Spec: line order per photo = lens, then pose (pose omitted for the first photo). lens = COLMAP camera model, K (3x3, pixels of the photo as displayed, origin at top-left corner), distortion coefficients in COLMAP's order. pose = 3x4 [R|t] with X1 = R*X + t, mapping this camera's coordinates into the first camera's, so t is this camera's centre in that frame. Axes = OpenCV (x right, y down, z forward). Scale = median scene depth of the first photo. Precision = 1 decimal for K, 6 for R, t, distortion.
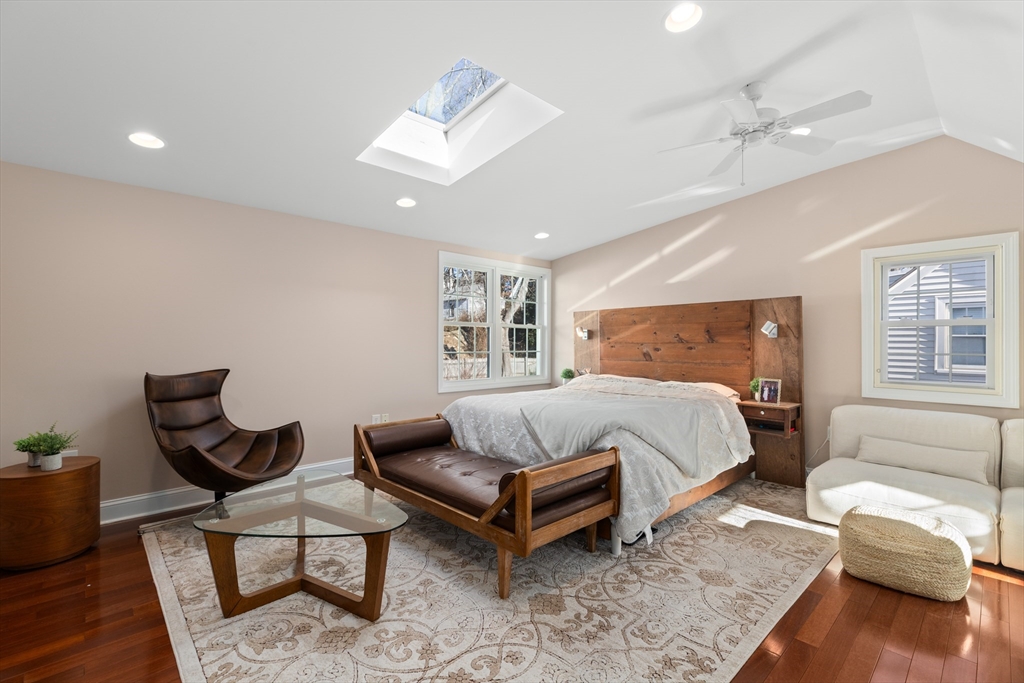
lens RADIAL K [[456.0, 0, 510.3], [0, 456.0, 341.0], [0, 0, 1]] dist [-0.000374, 0.000472]
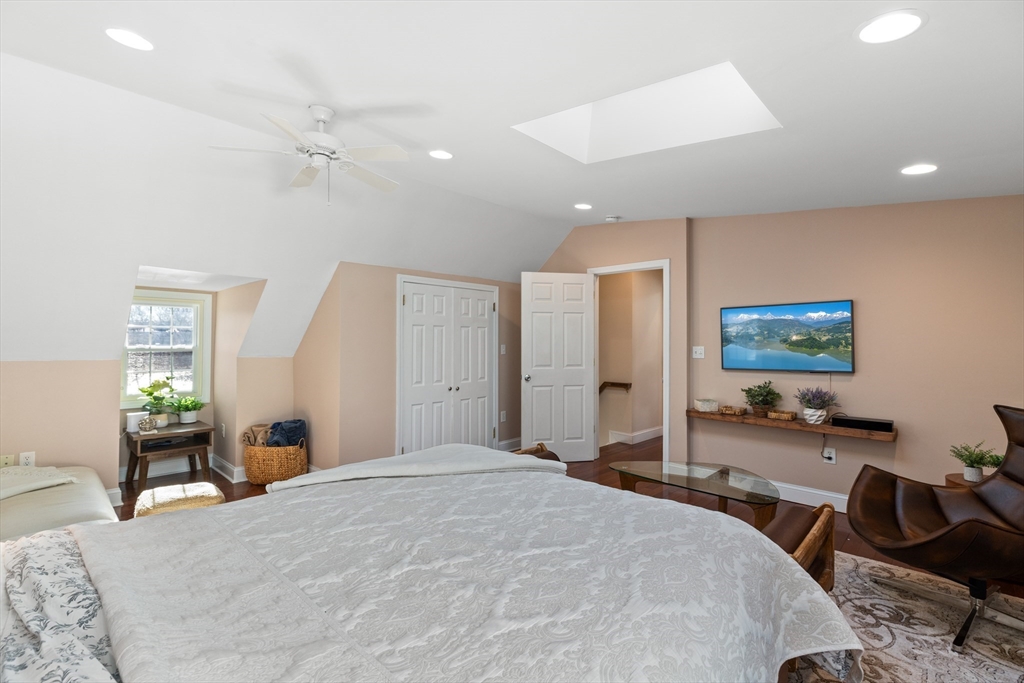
lens RADIAL K [[456.0, 0, 510.3], [0, 456.0, 341.0], [0, 0, 1]] dist [-0.000374, 0.000472]
pose [[-0.998800, -0.006747, -0.048498, 0.102835], [-0.006630, 0.999975, -0.002580, -0.032084], [0.048514, -0.002255, -0.998820, 1.240290]]
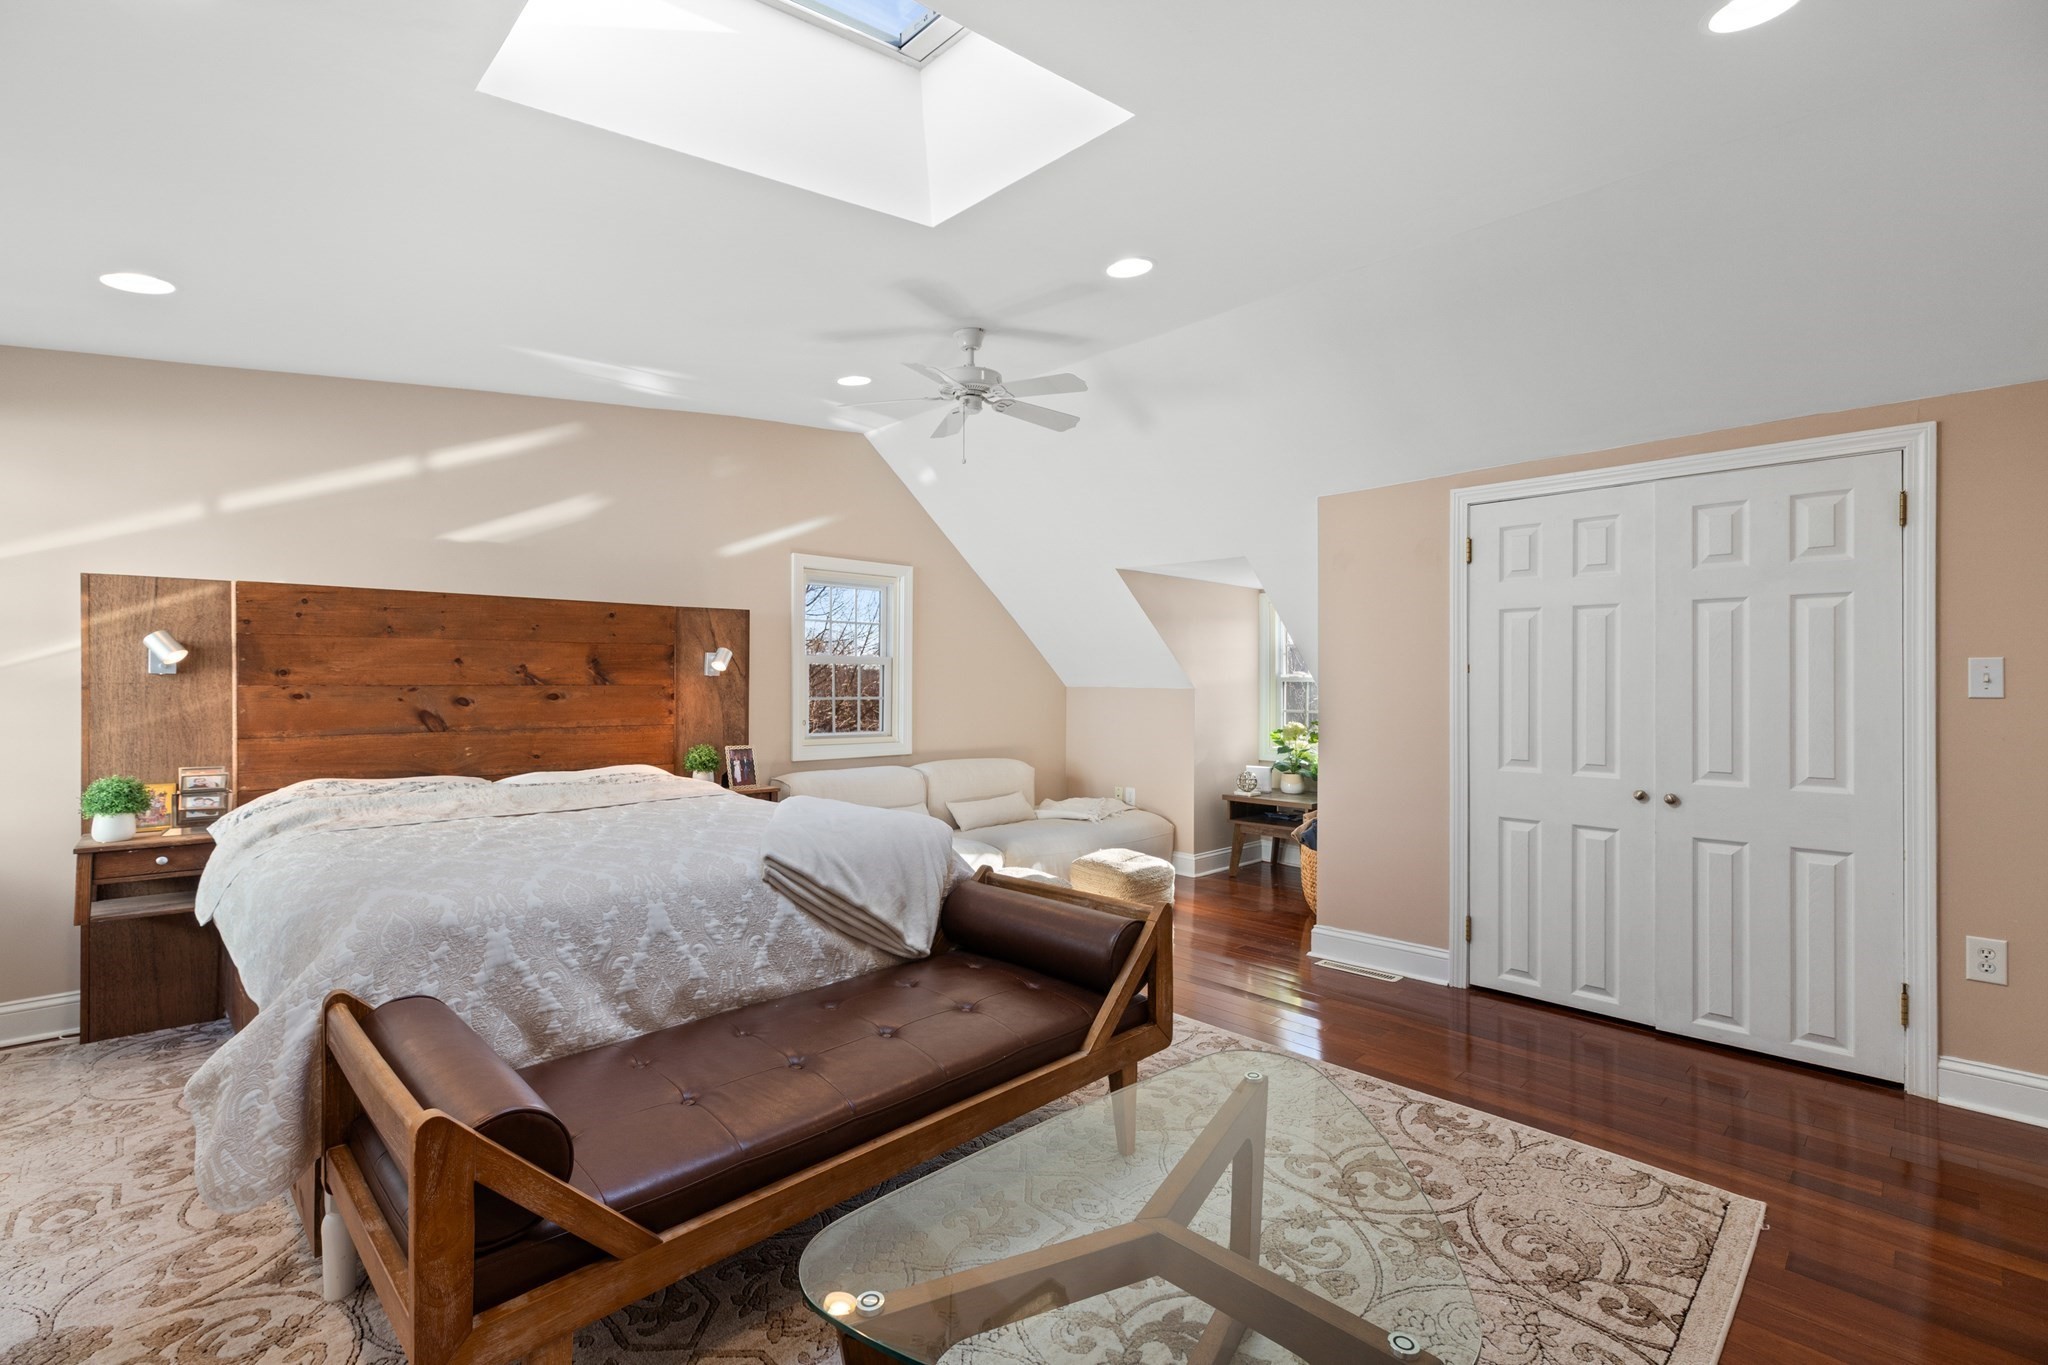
lens RADIAL K [[912.1, 0, 1020.6], [0, 912.1, 681.4], [0, 0, 1]] dist [-0.000374, 0.000472]
pose [[-0.021533, -0.000907, 0.999768, -0.562792], [-0.006574, 0.999978, 0.000766, -0.003505], [-0.999747, -0.006556, -0.021538, 0.585981]]
